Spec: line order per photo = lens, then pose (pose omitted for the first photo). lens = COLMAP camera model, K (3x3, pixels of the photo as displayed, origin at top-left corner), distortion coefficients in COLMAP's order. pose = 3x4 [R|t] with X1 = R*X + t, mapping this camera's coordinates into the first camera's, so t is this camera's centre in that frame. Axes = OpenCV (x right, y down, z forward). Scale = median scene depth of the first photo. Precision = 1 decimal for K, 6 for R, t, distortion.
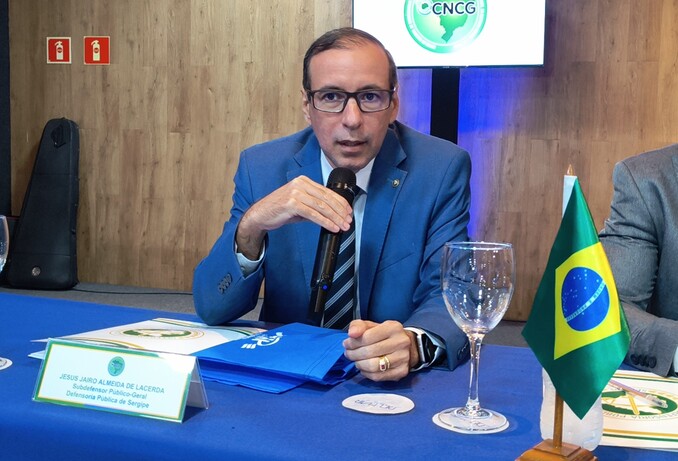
lens RADIAL K [[762.5, 0, 339.0], [0, 762.5, 230.5], [0, 0, 1]] dist [-0.016572, -0.033229]
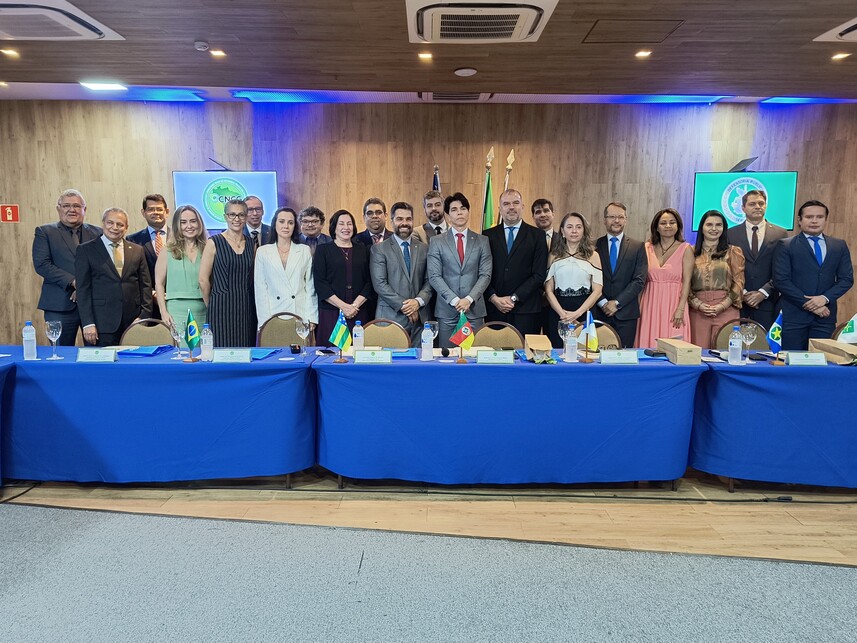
lens RADIAL K [[696.5, 0, 428.5], [0, 696.5, 321.5], [0, 0, 1]] dist [0.000572, -0.000759]
pose [[0.951005, -0.053374, 0.304534, 0.063596], [0.047900, 0.998529, 0.025424, -0.003680], [-0.305443, -0.009592, 0.952162, -0.678741]]
